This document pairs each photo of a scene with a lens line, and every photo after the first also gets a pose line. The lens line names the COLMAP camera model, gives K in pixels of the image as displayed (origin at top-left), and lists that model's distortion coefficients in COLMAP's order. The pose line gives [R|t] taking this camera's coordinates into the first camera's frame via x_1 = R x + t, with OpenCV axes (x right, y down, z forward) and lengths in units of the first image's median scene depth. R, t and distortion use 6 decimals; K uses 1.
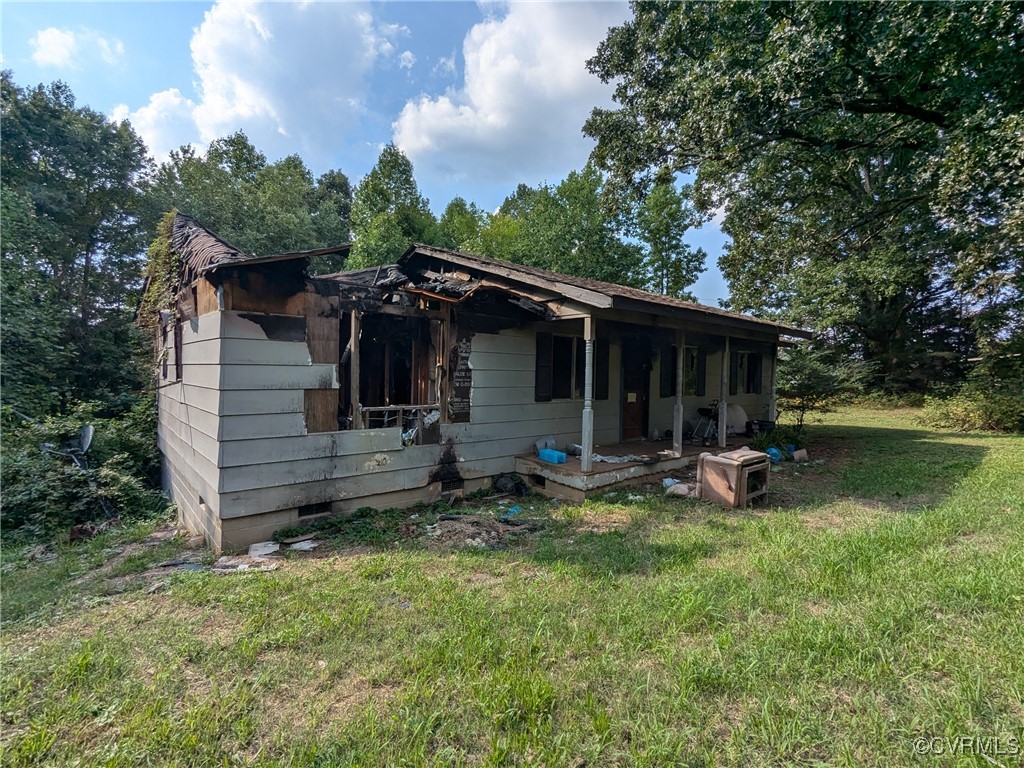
lens RADIAL K [[483.2, 0, 513.4], [0, 483.2, 380.8], [0, 0, 1]] dist [0.002035, -0.000124]
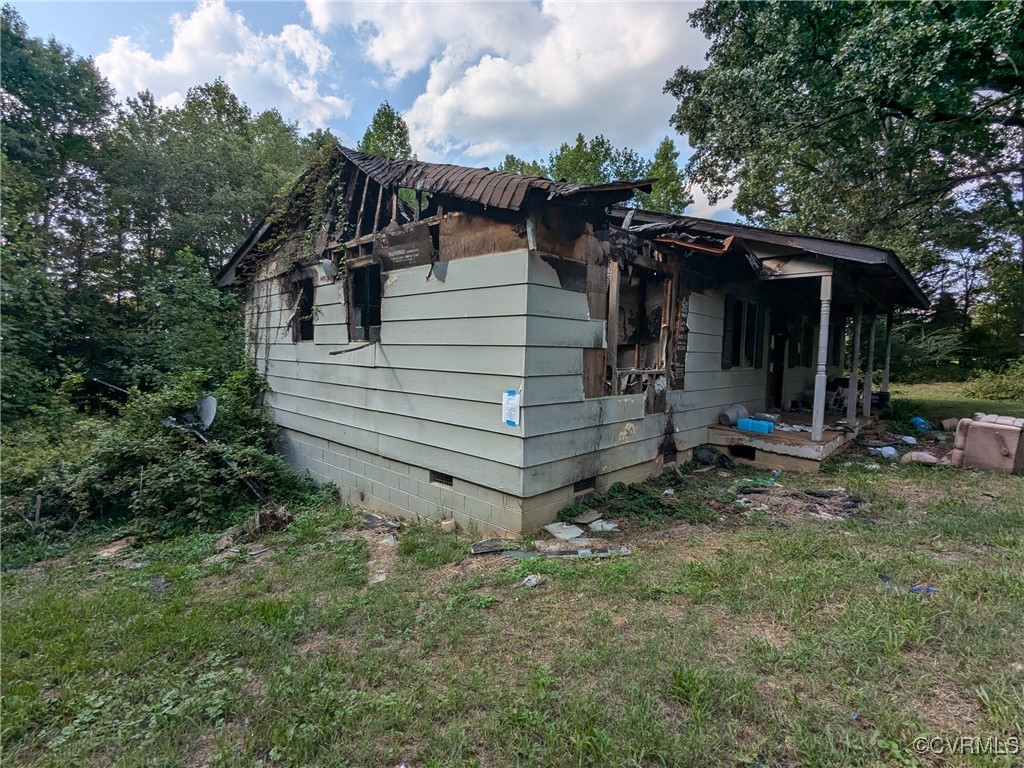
lens RADIAL K [[483.2, 0, 513.4], [0, 483.2, 380.8], [0, 0, 1]] dist [0.002035, -0.000124]
pose [[0.995192, 0.000122, 0.097948, -0.522278], [-0.004246, 0.999113, 0.041900, 0.032984], [-0.097856, -0.042115, 0.994309, 0.121005]]
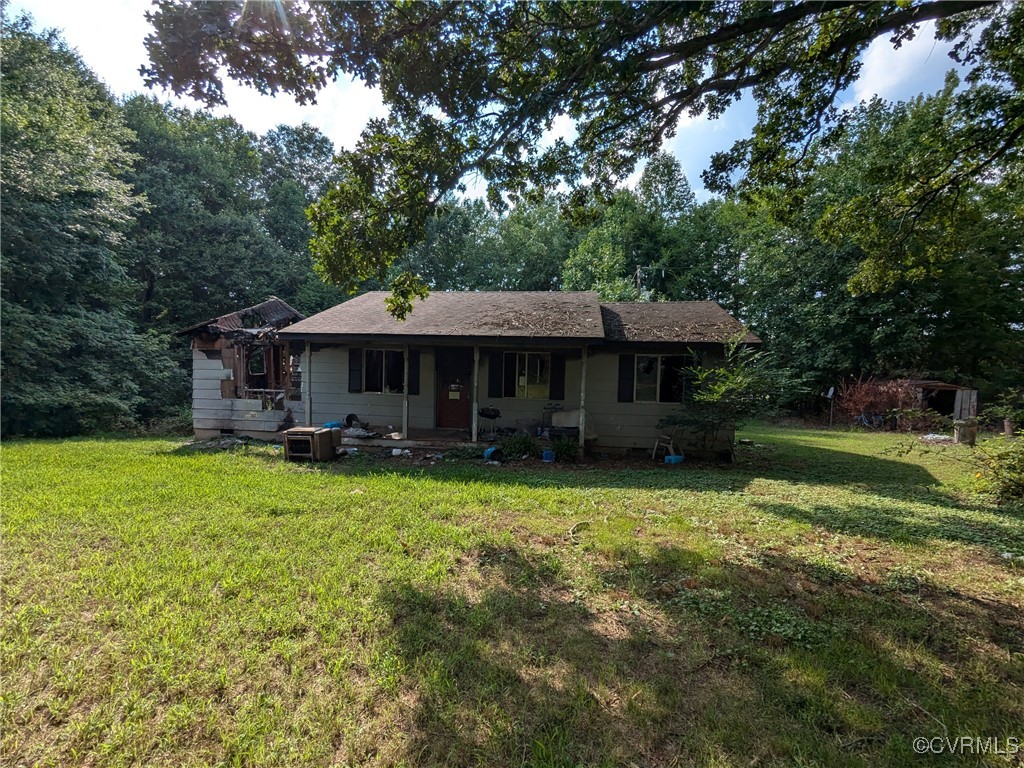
lens RADIAL K [[483.2, 0, 513.4], [0, 483.2, 380.8], [0, 0, 1]] dist [0.002035, -0.000124]
pose [[0.656624, 0.025617, -0.753783, 1.861065], [-0.022487, 0.999644, 0.014384, -0.035149], [0.753883, 0.007505, 0.656966, 0.426259]]
